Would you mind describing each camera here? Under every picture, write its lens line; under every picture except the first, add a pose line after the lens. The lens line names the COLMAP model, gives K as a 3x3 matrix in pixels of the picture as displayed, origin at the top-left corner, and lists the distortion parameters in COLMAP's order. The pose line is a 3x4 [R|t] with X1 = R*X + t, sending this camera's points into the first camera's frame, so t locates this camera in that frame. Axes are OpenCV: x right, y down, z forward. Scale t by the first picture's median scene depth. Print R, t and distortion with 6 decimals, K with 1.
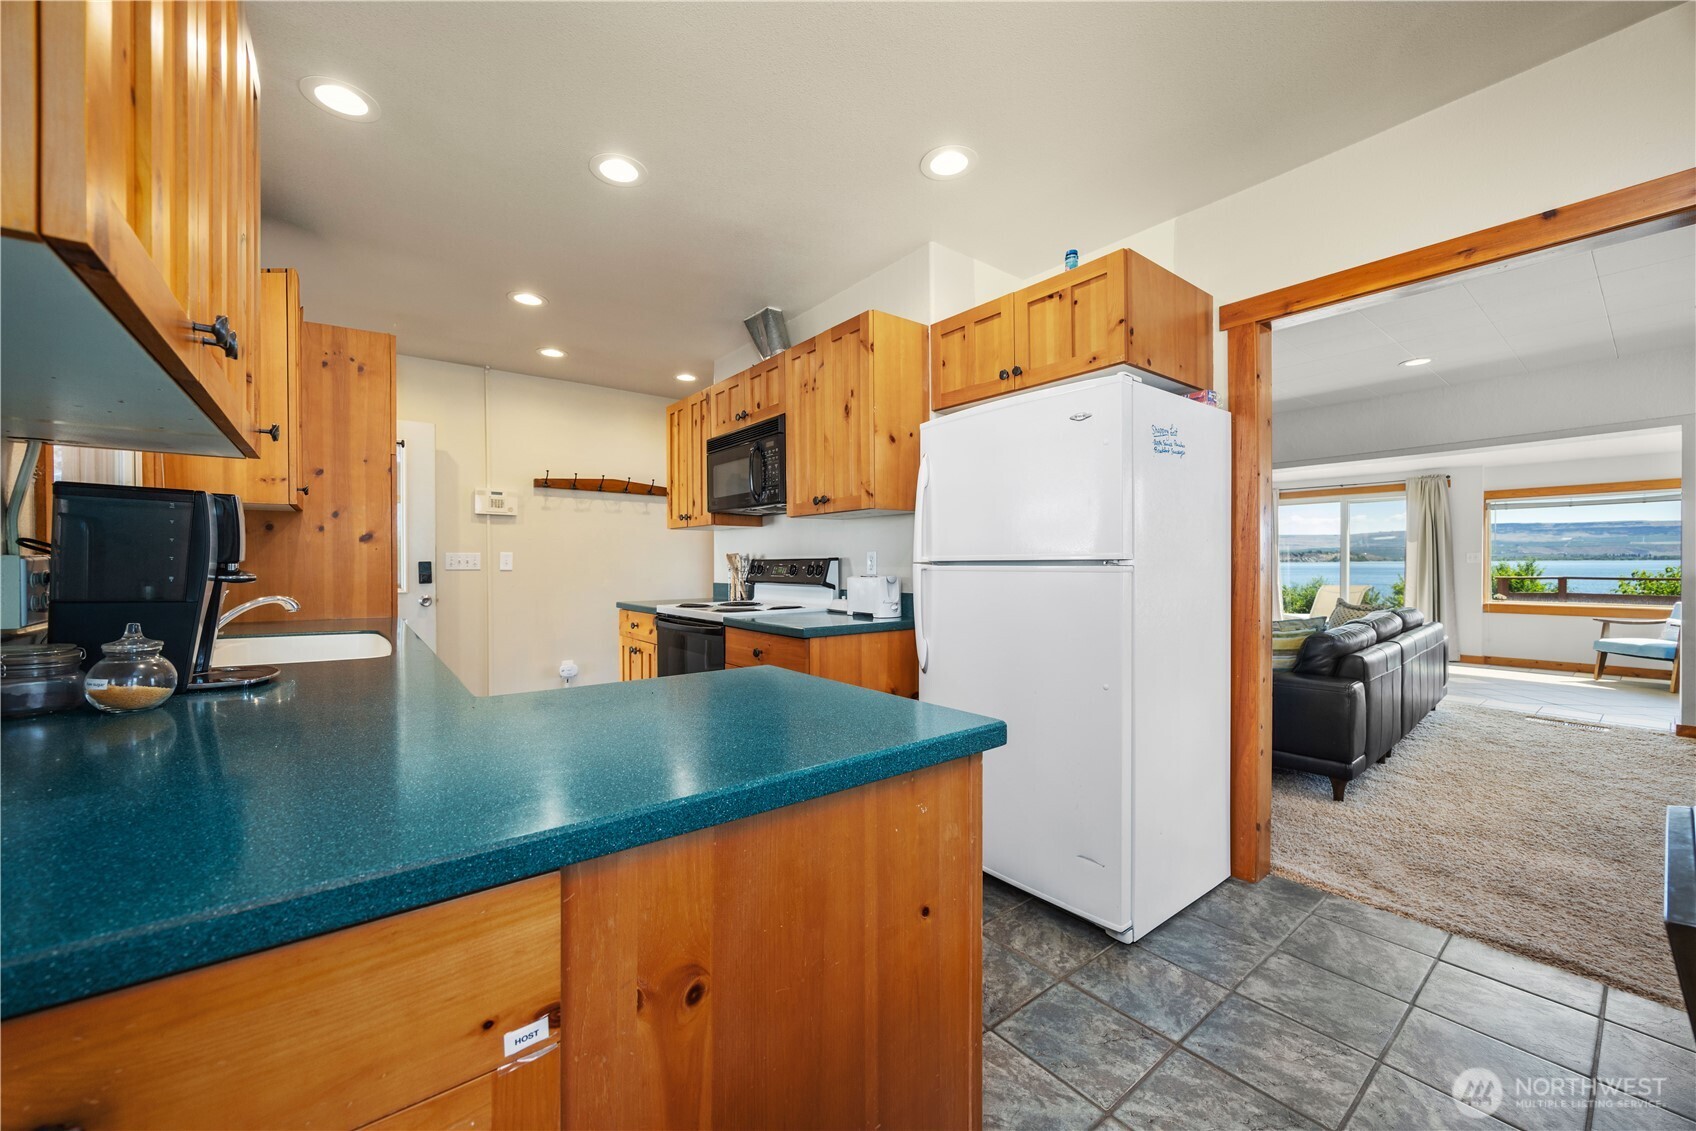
lens RADIAL K [[642.6, 0, 836.0], [0, 642.6, 566.0], [0, 0, 1]] dist [-0.005217, 0.000004]
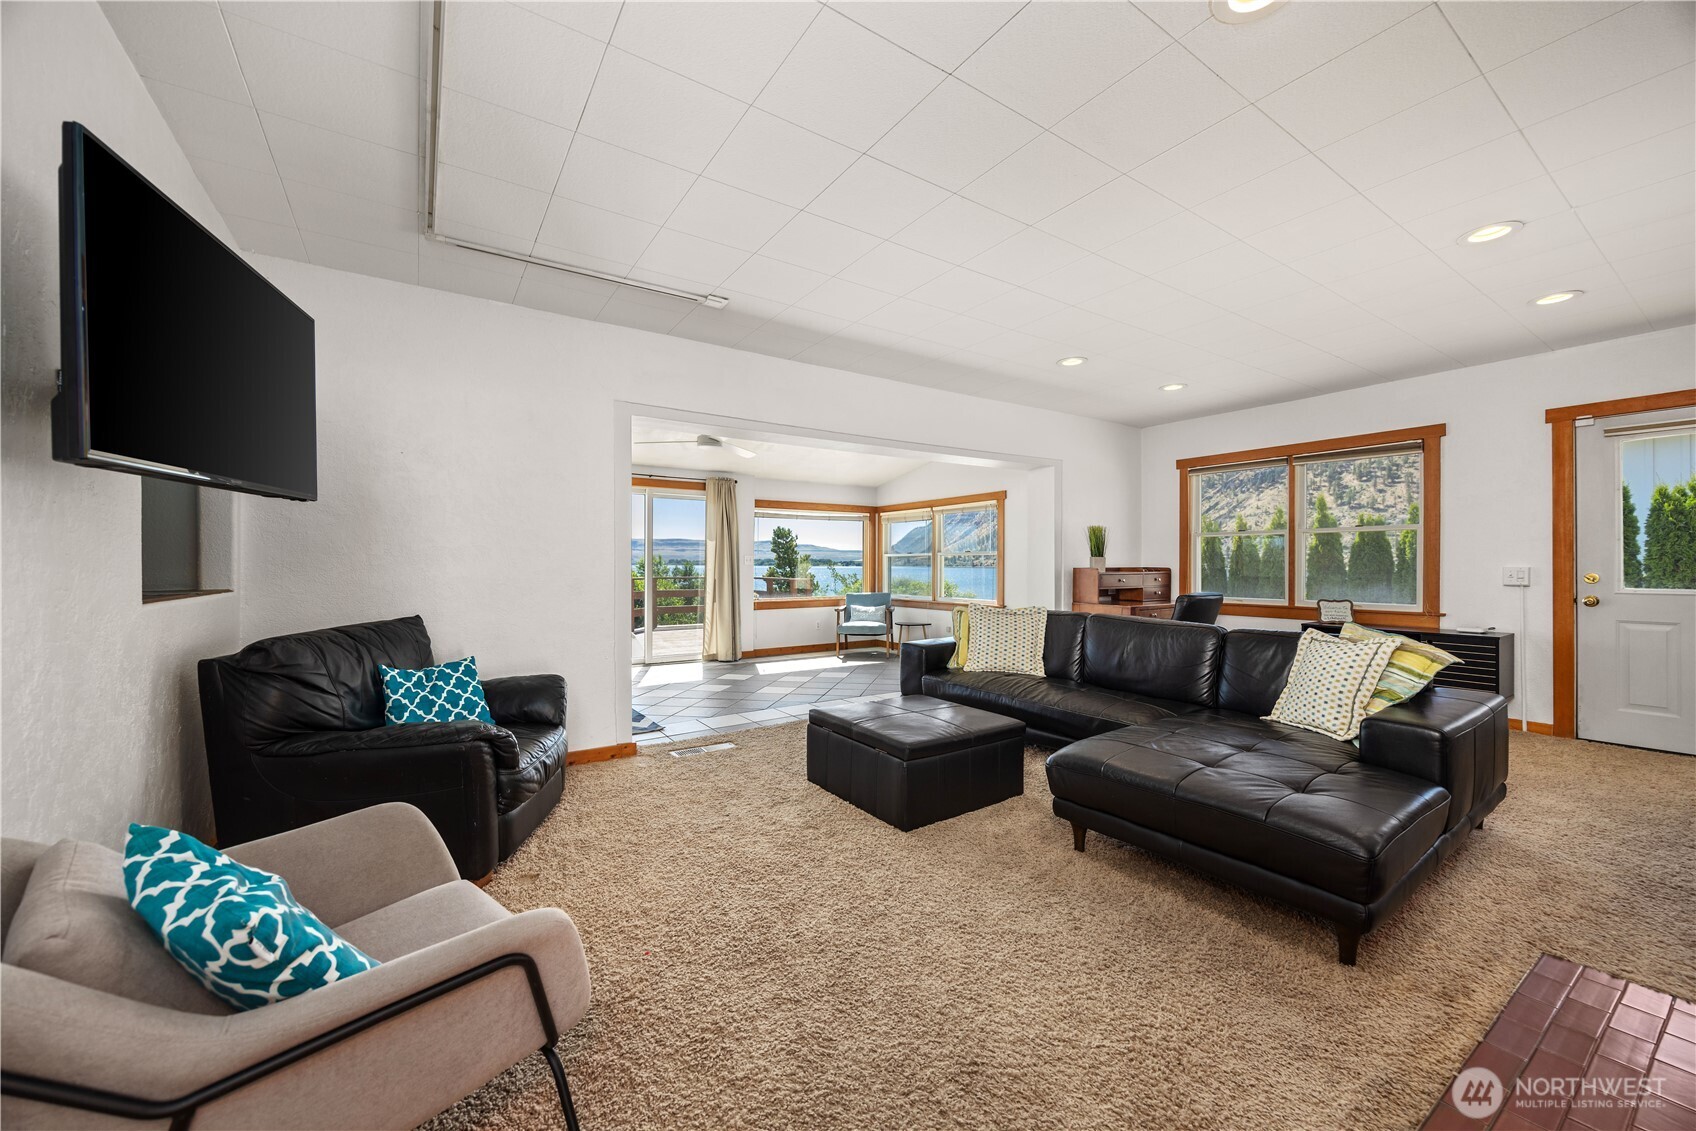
lens RADIAL K [[642.6, 0, 829.5], [0, 642.6, 556.2], [0, 0, 1]] dist [-0.005217, 0.000004]
pose [[0.084460, 0.015028, 0.996314, -0.164149], [0.015920, 0.999738, -0.016429, 0.003956], [-0.996300, 0.017248, 0.084198, 1.689946]]
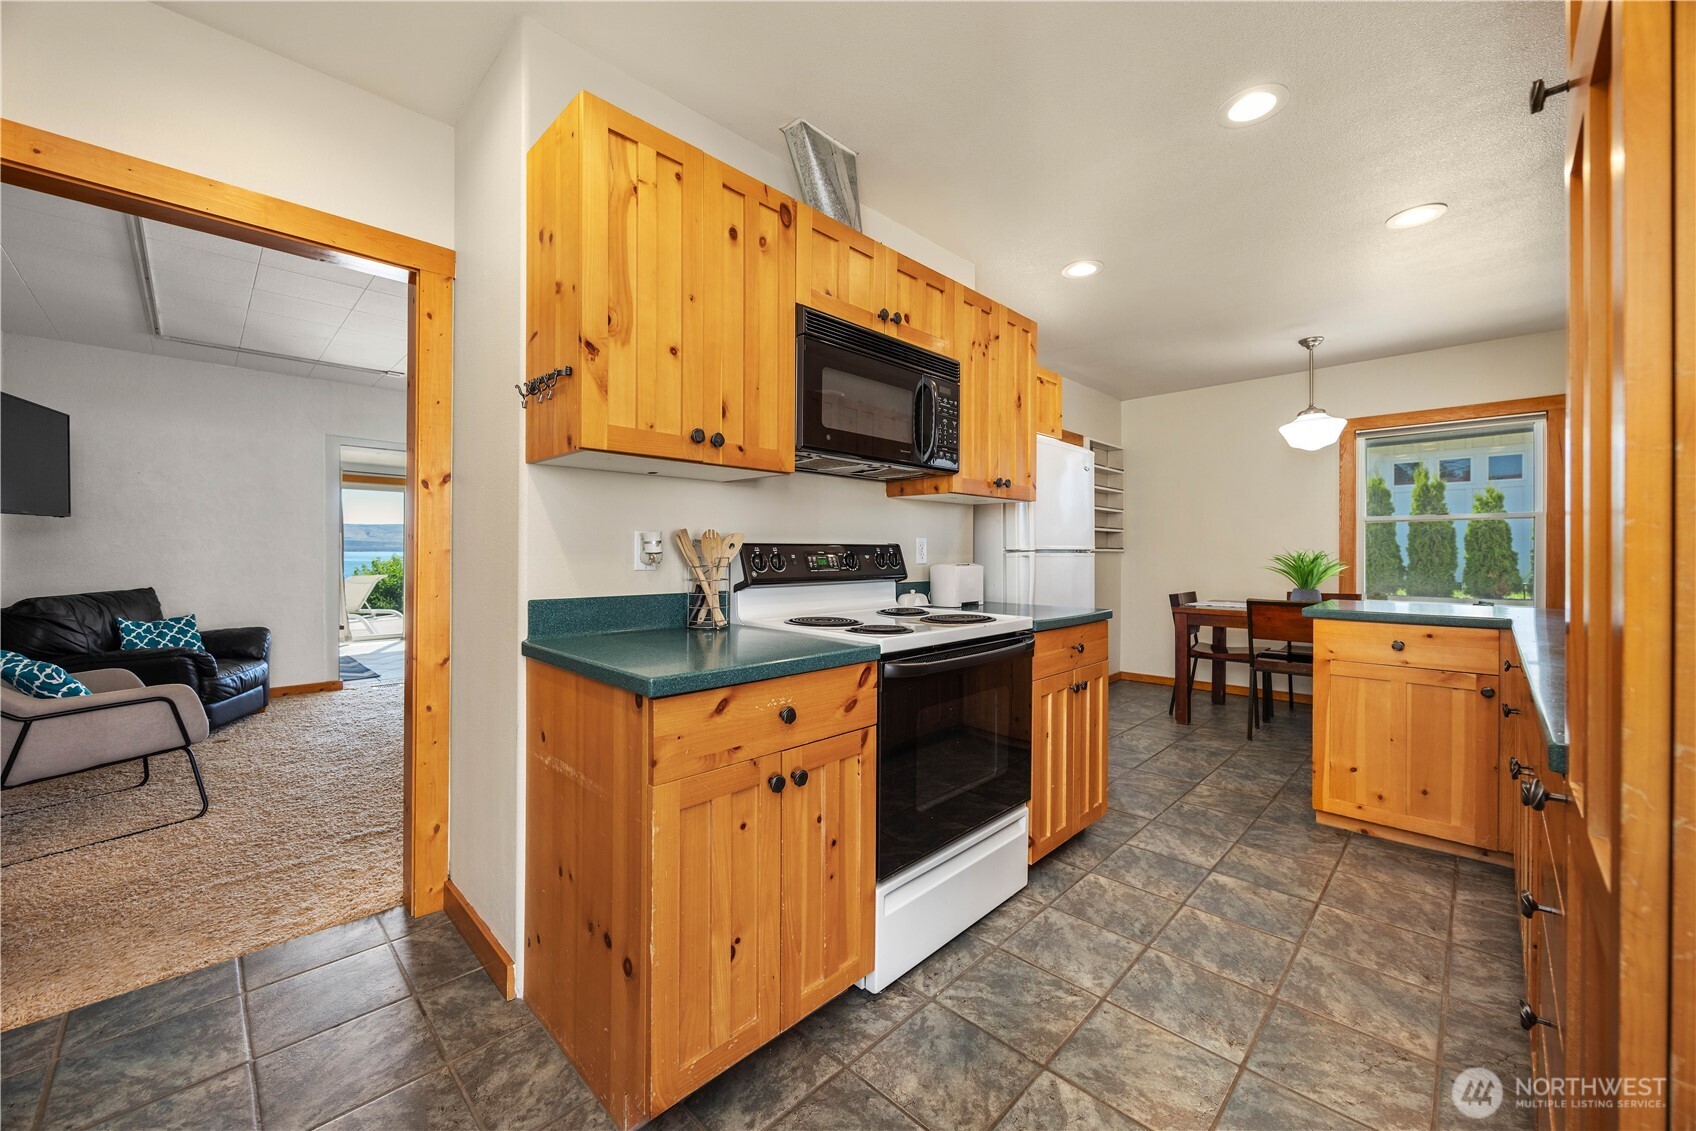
lens RADIAL K [[642.6, 0, 841.6], [0, 642.6, 552.7], [0, 0, 1]] dist [-0.005217, 0.000004]
pose [[-0.133810, 0.006574, 0.990985, -0.771903], [0.002113, 0.999978, -0.006348, 0.002929], [-0.991005, 0.001245, -0.133821, 1.142256]]
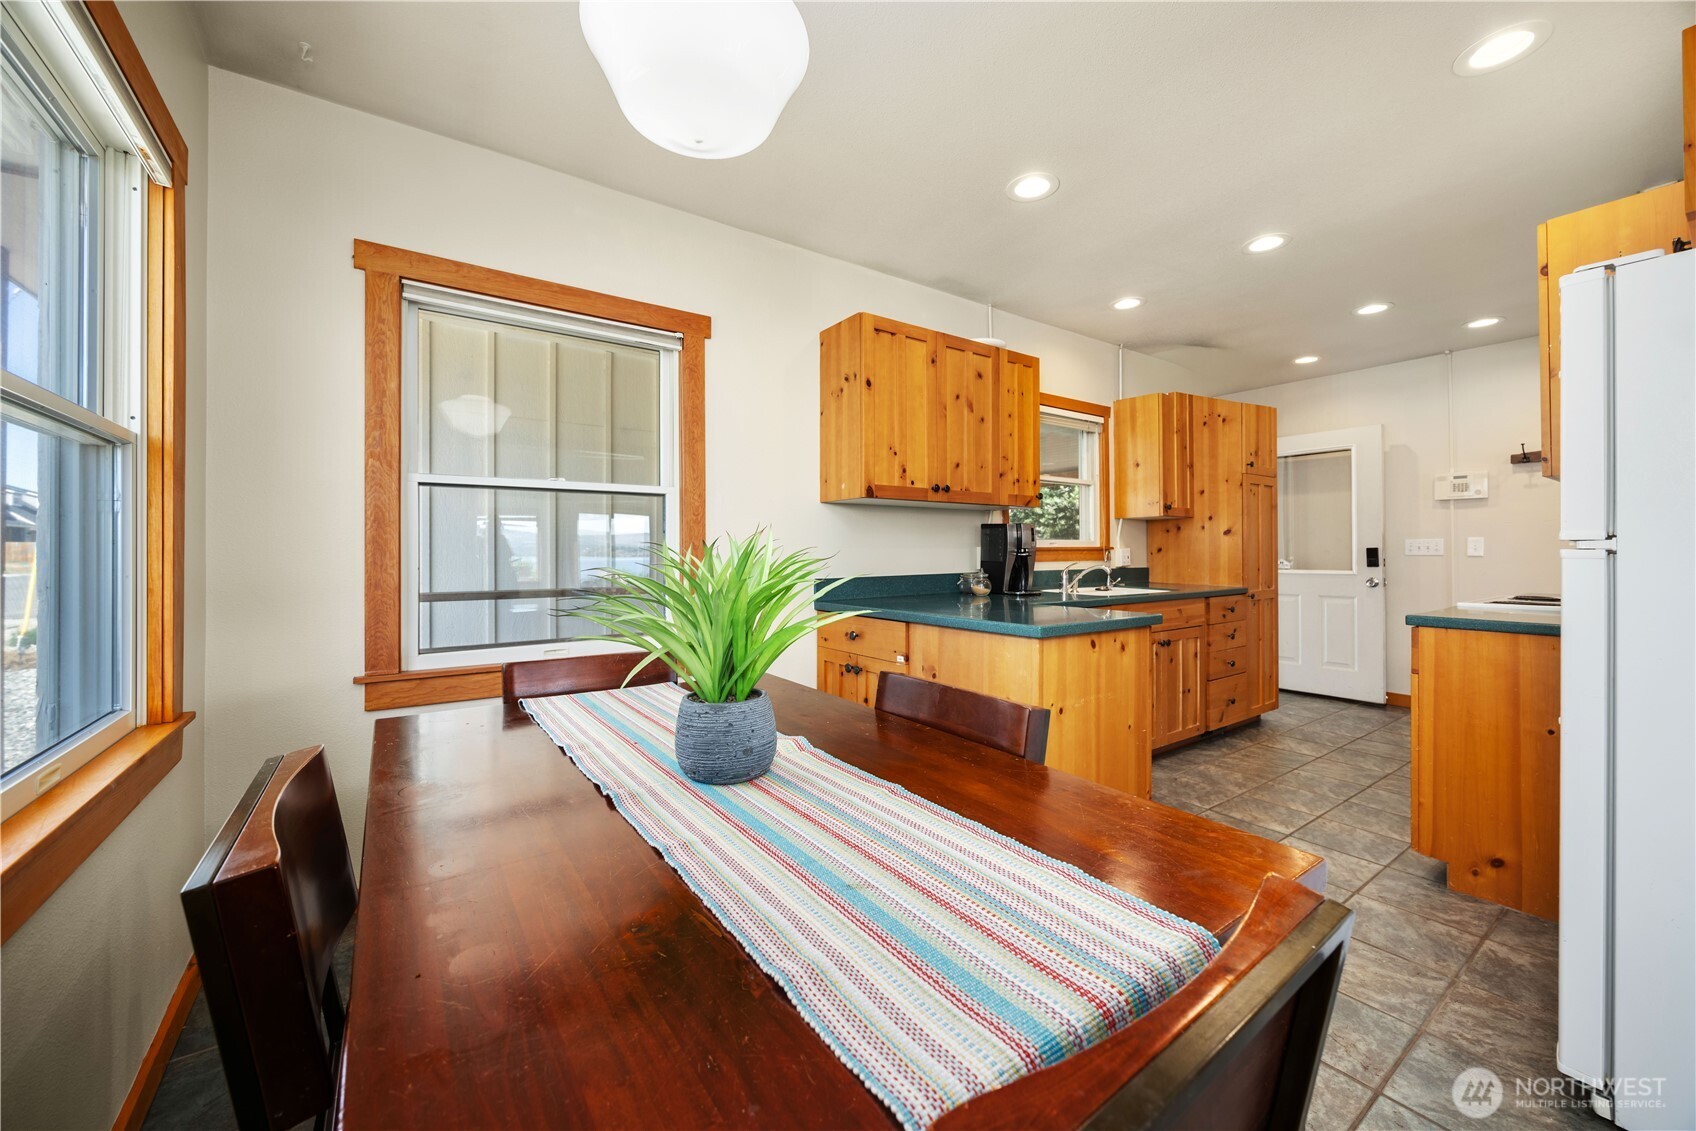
lens RADIAL K [[642.6, 0, 841.6], [0, 642.6, 553.9], [0, 0, 1]] dist [-0.005217, 0.000004]
pose [[-0.041562, 0.004723, -0.999125, 0.668004], [-0.002829, 0.999984, 0.004845, 0.001922], [0.999132, 0.003028, -0.041548, 0.137111]]
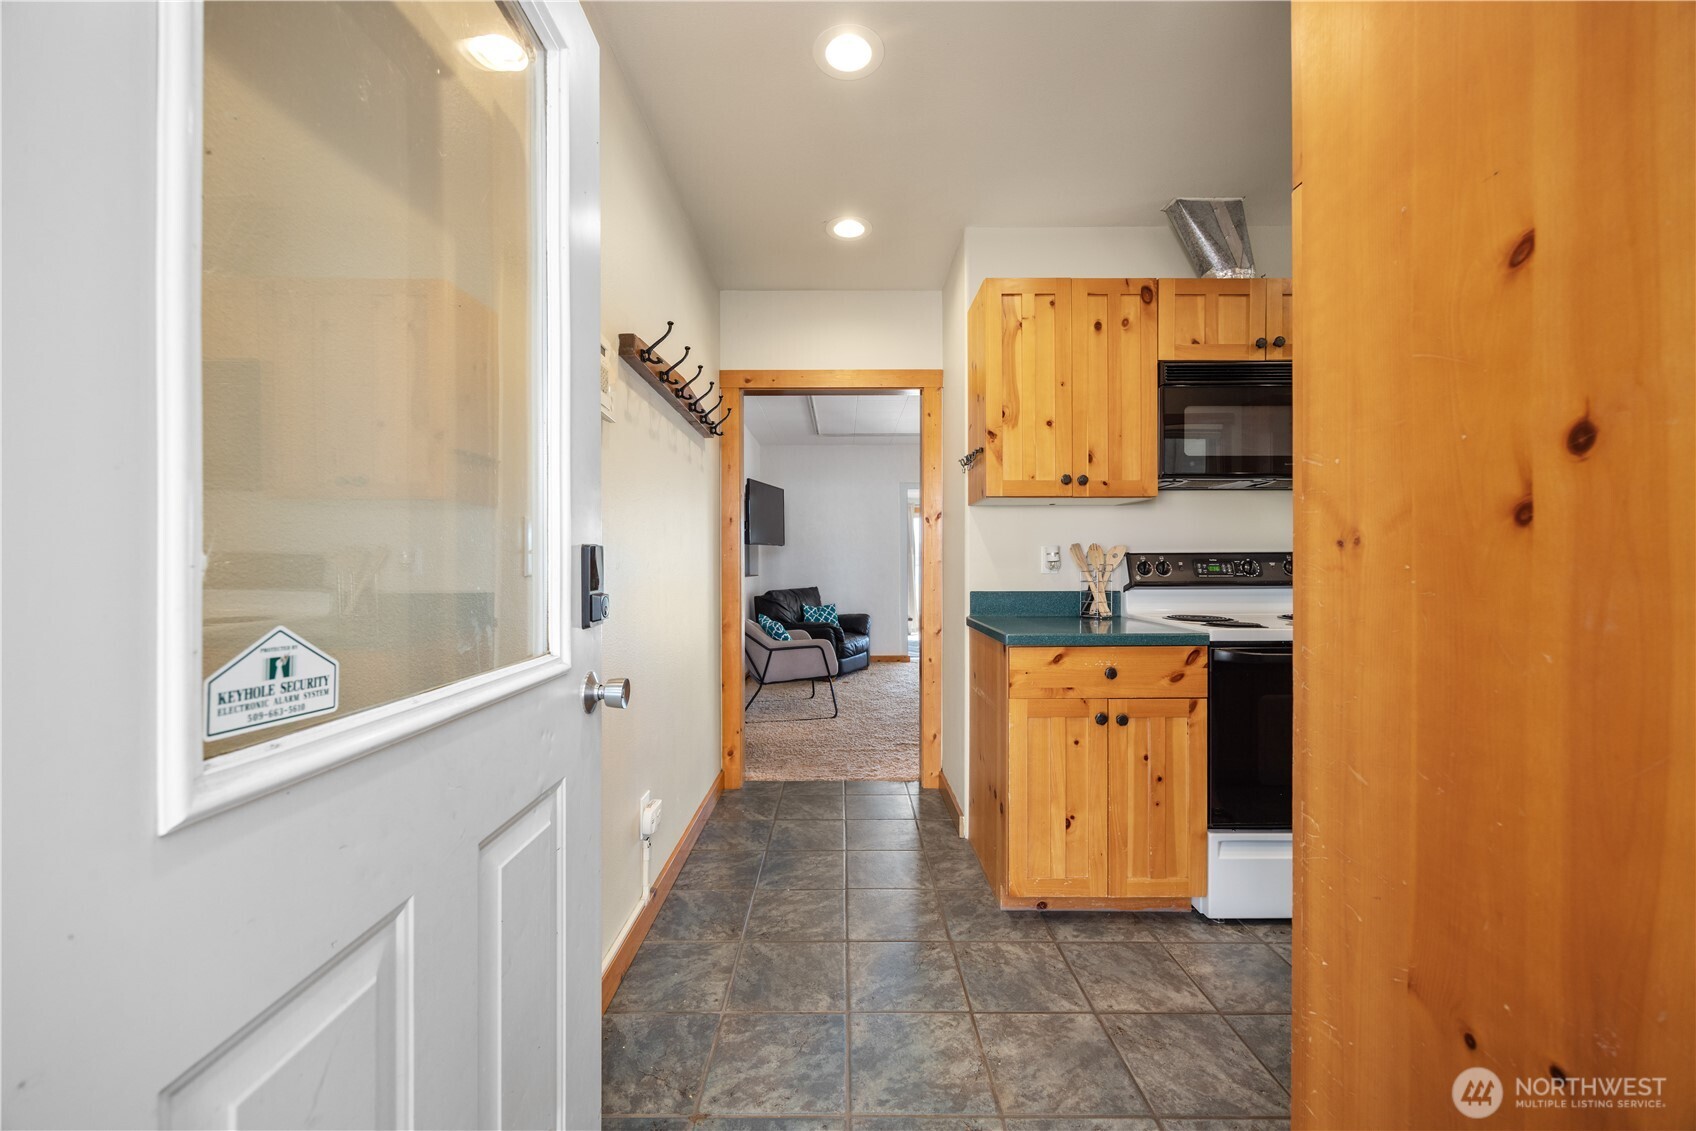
lens RADIAL K [[642.6, 0, 851.6], [0, 642.6, 569.8], [0, 0, 1]] dist [-0.005217, 0.000004]
pose [[0.598448, 0.000454, 0.801161, -0.953226], [0.001846, 0.999996, -0.001945, 0.010005], [-0.801159, 0.002643, 0.598445, 0.975577]]
